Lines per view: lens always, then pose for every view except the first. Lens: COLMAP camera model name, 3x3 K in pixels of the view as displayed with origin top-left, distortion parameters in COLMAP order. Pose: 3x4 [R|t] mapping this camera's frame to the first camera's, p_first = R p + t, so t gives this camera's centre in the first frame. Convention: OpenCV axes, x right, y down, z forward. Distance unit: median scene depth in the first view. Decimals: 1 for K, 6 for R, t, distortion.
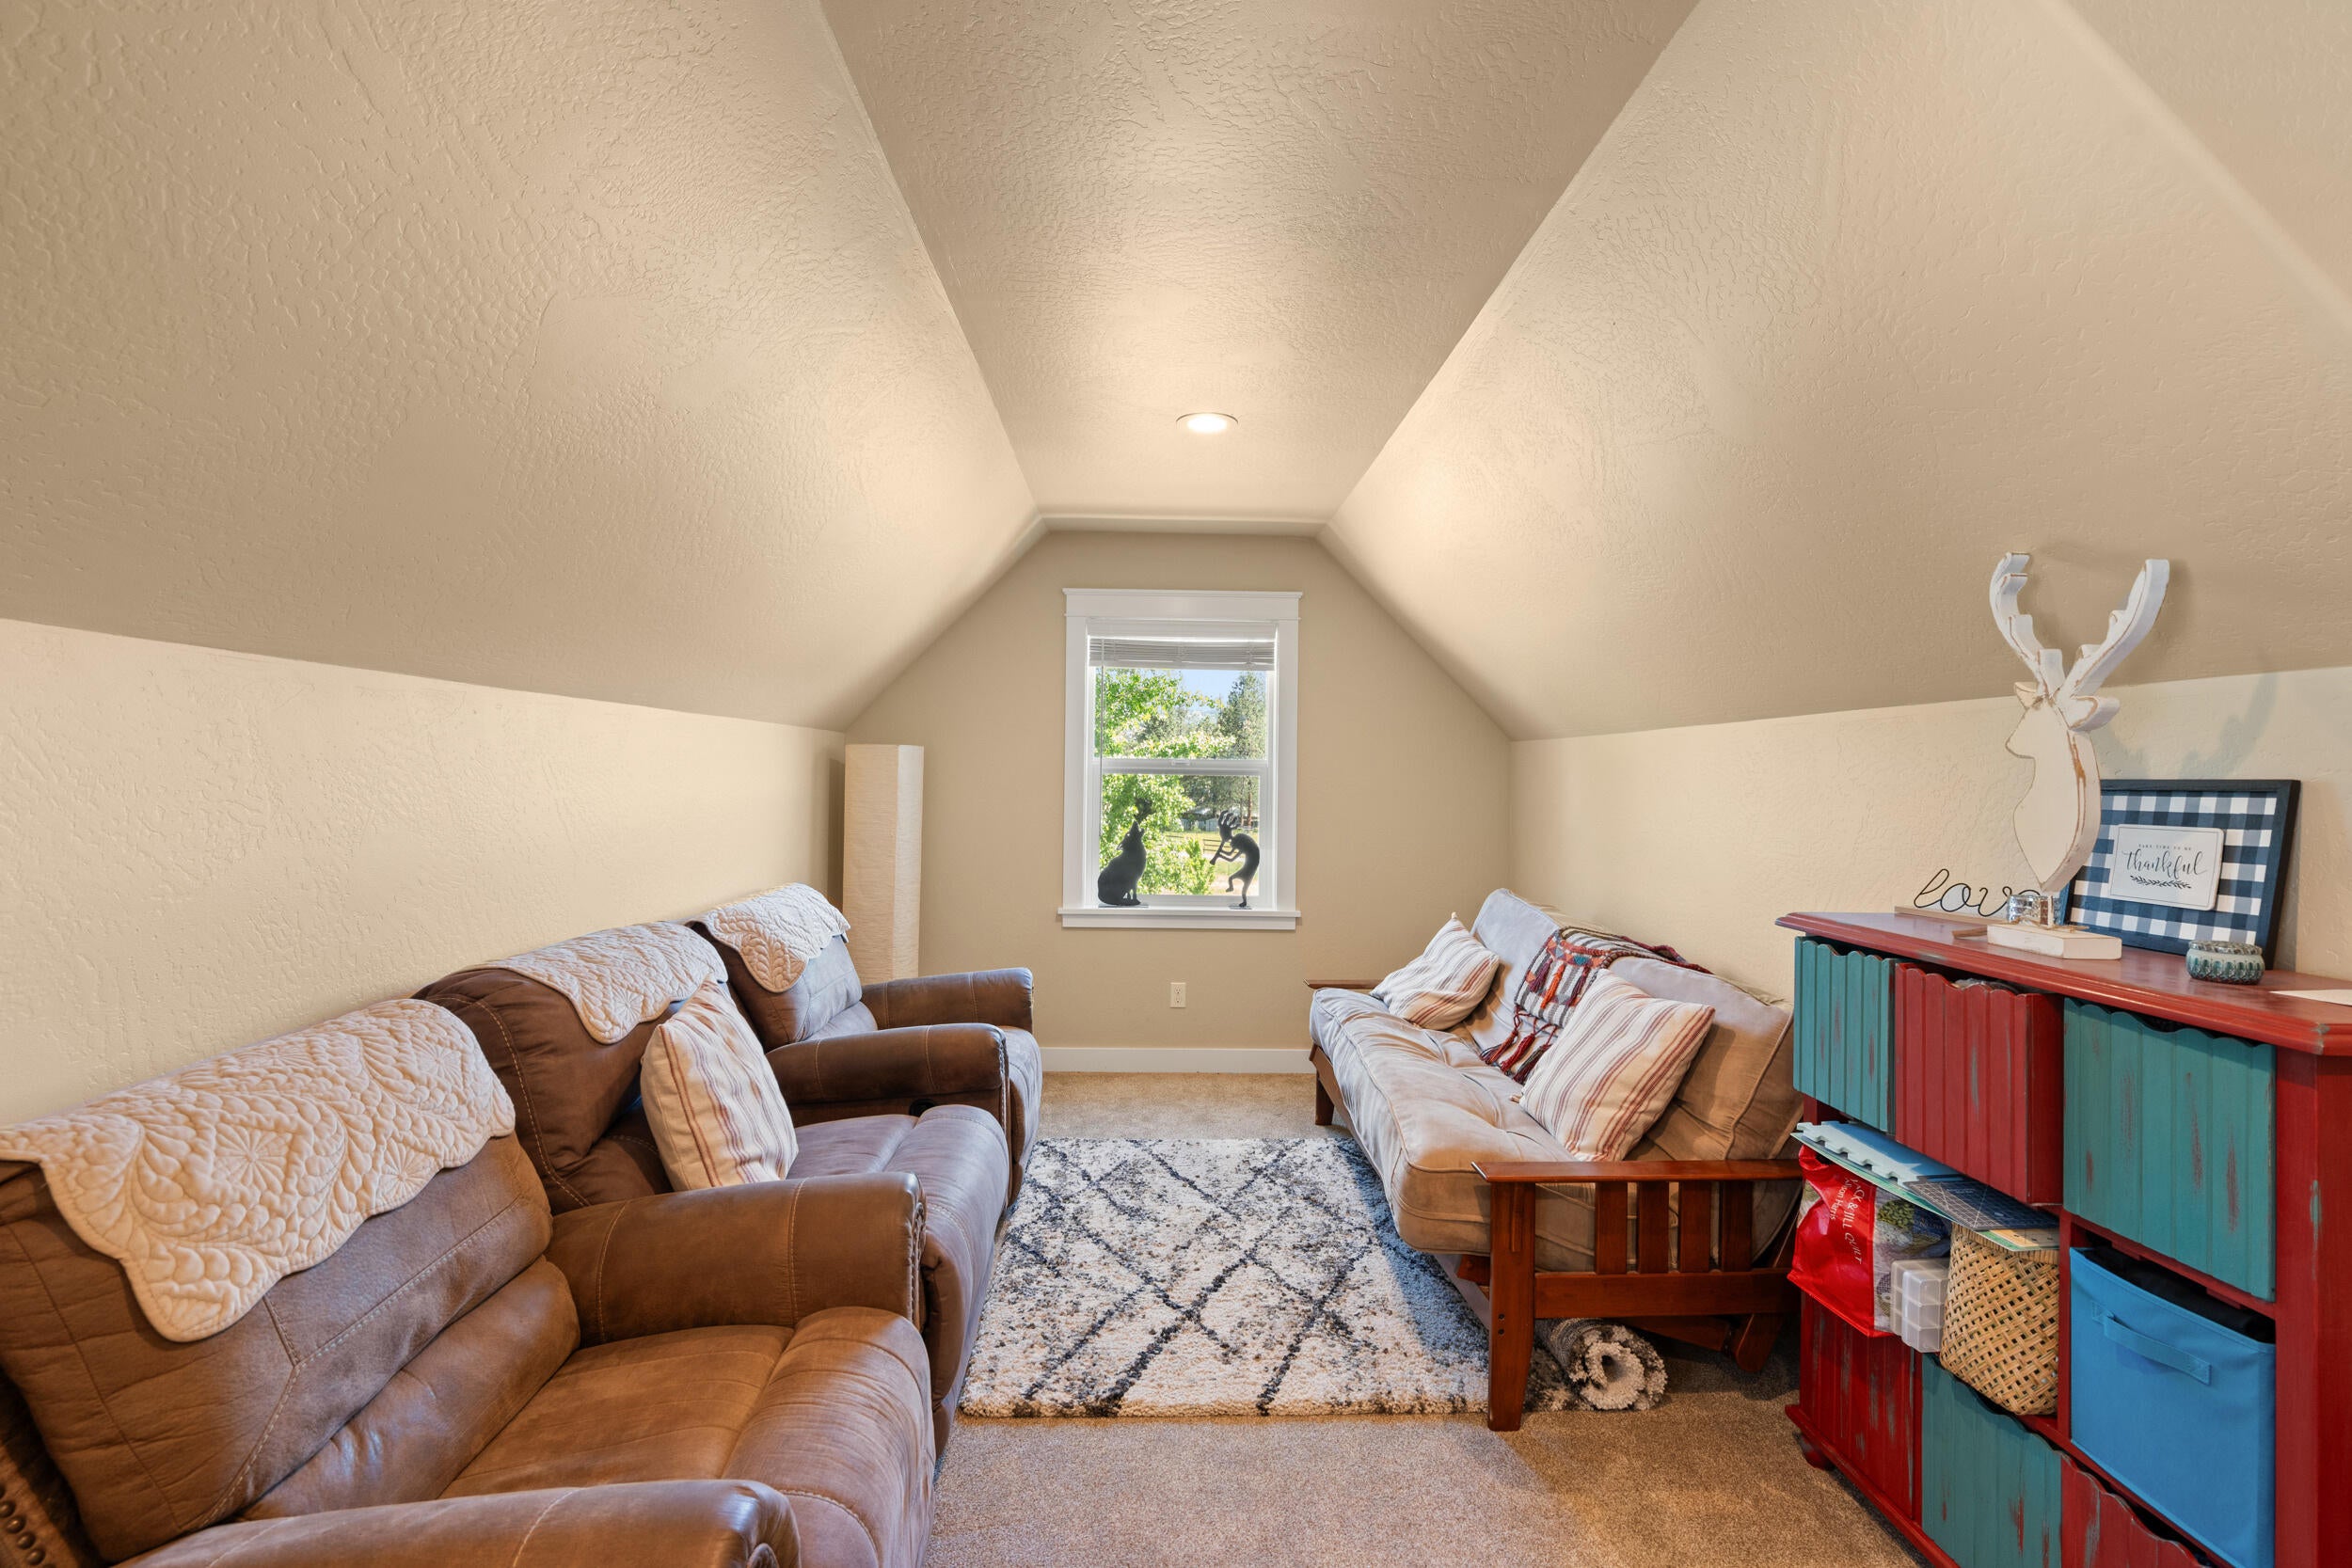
lens RADIAL K [[1058.1, 0, 1174.0], [0, 1058.1, 773.7], [0, 0, 1]] dist [-0.000107, -0.000330]
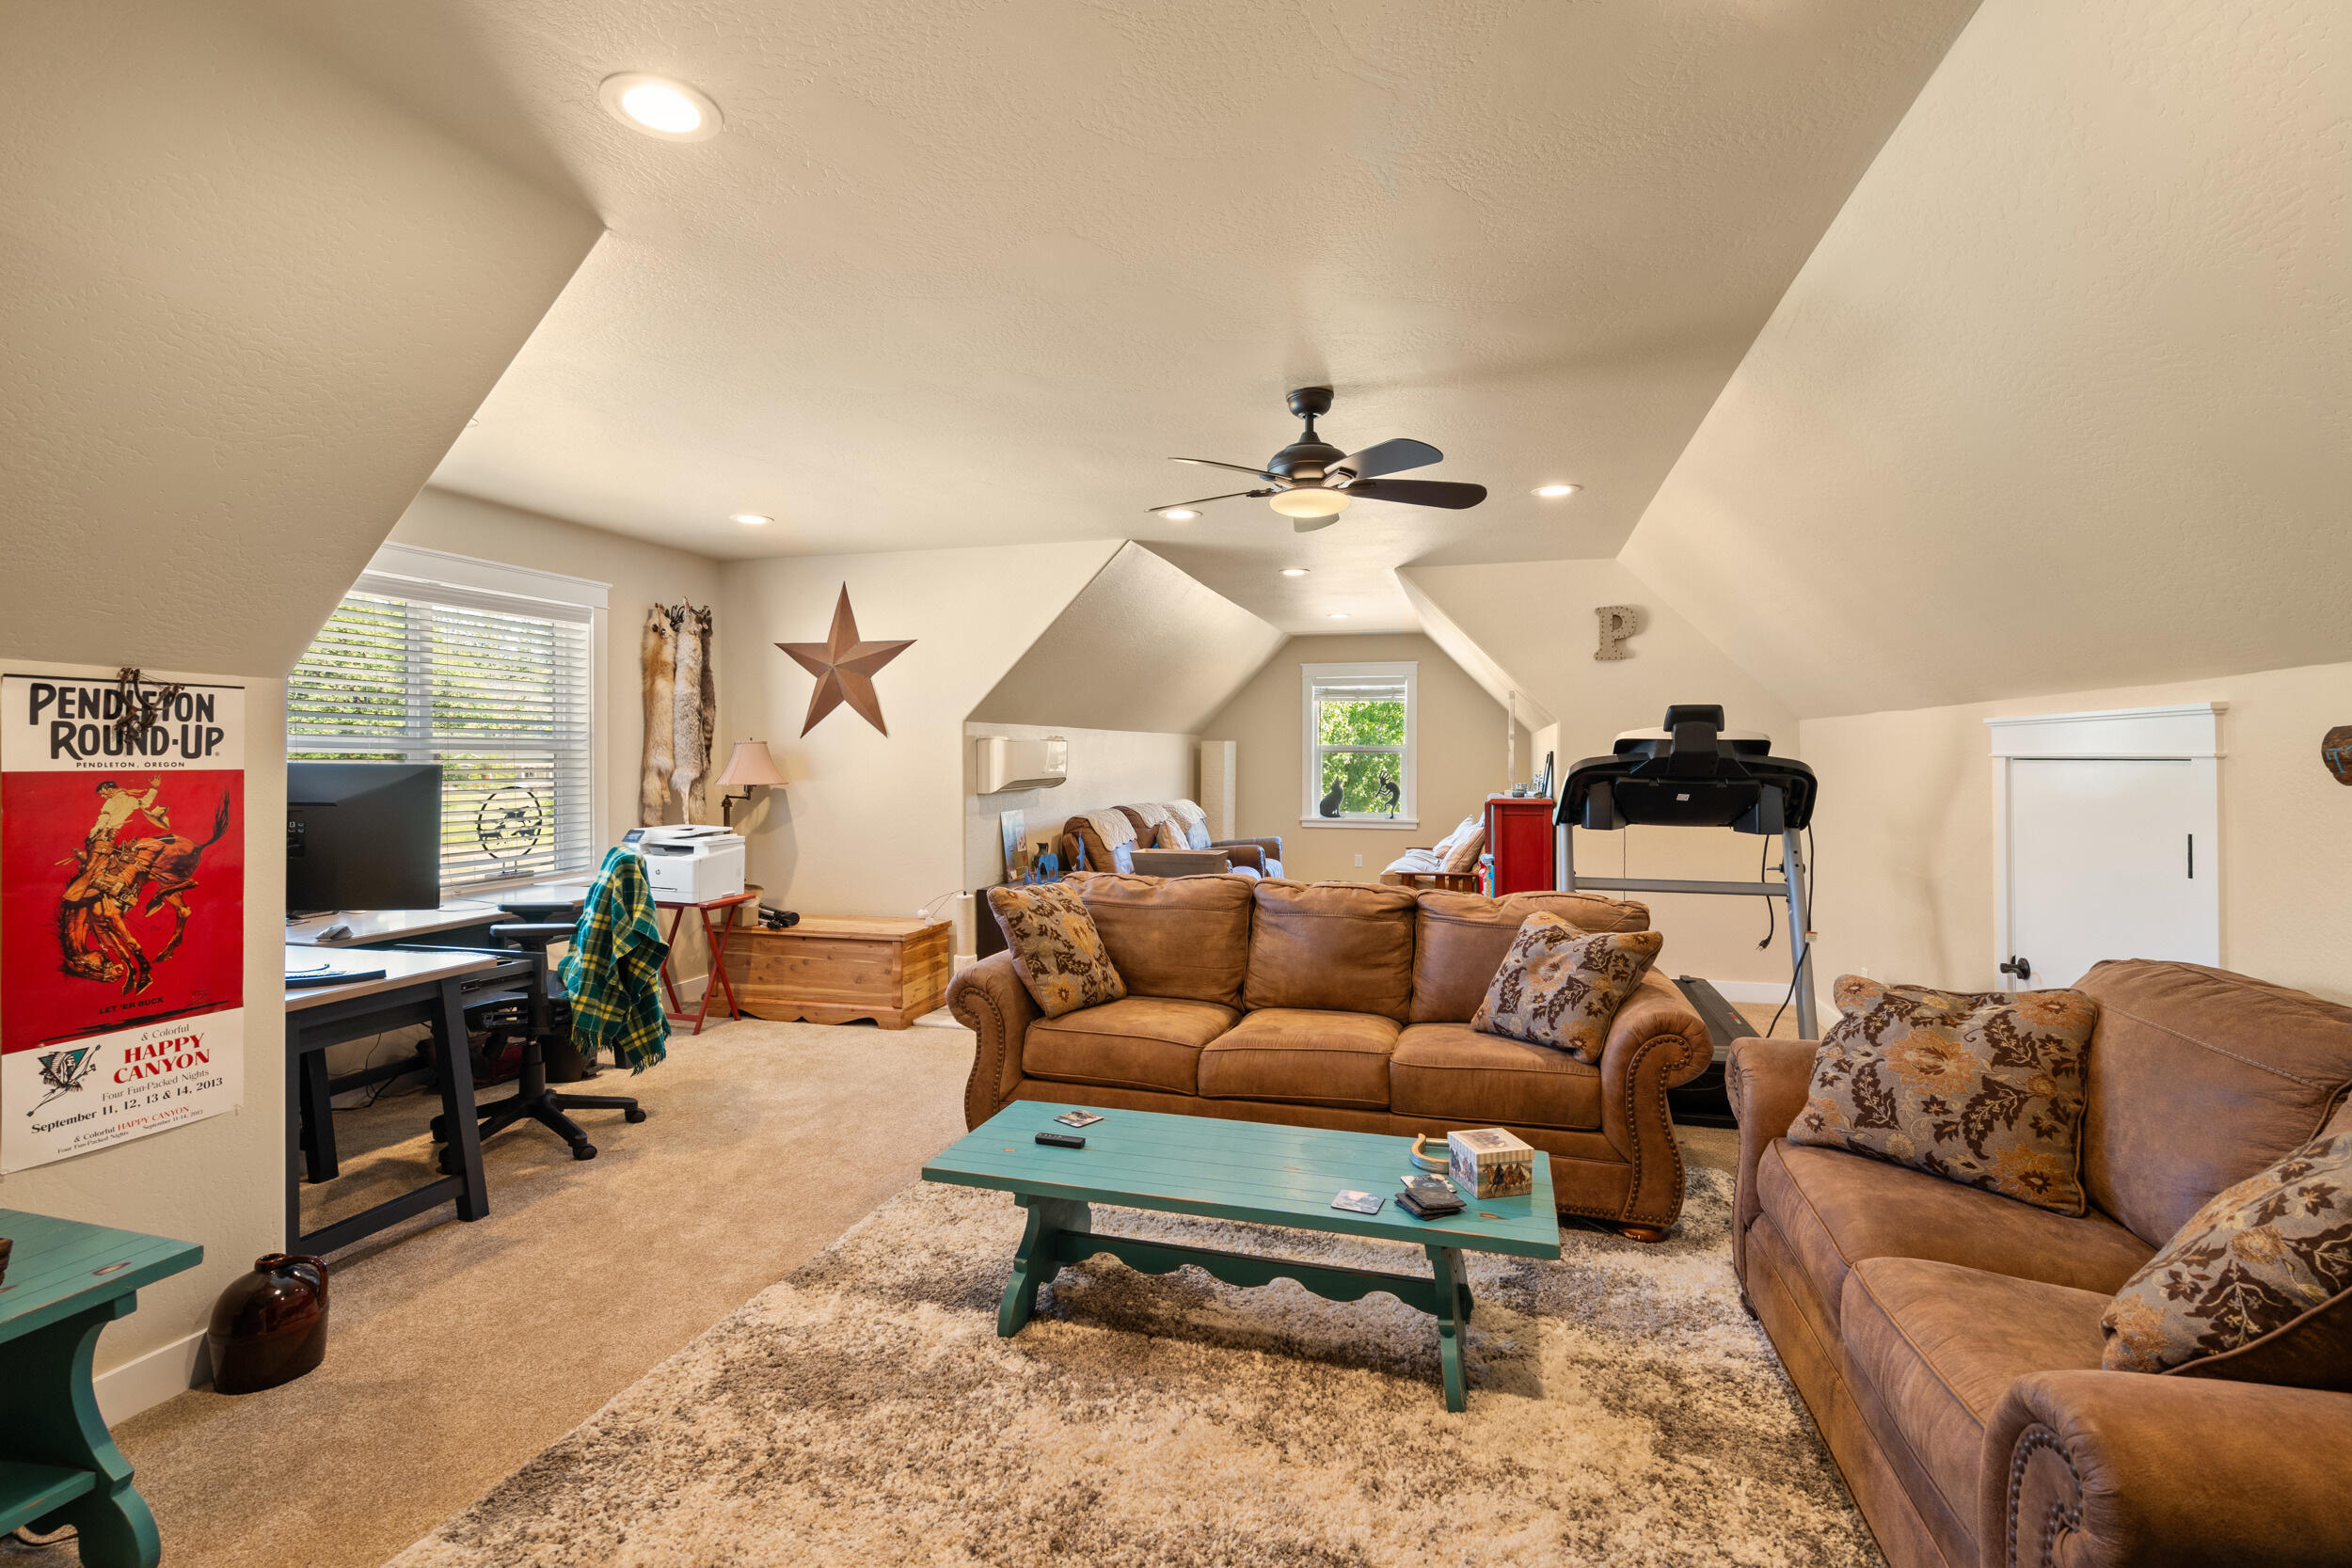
lens RADIAL K [[1058.1, 0, 1177.0], [0, 1058.1, 769.3], [0, 0, 1]] dist [-0.000107, -0.000330]
pose [[0.952232, -0.007066, -0.305293, 0.301275], [0.009957, 0.999919, 0.007911, 0.012363], [0.305213, -0.010573, 0.952226, -1.075890]]
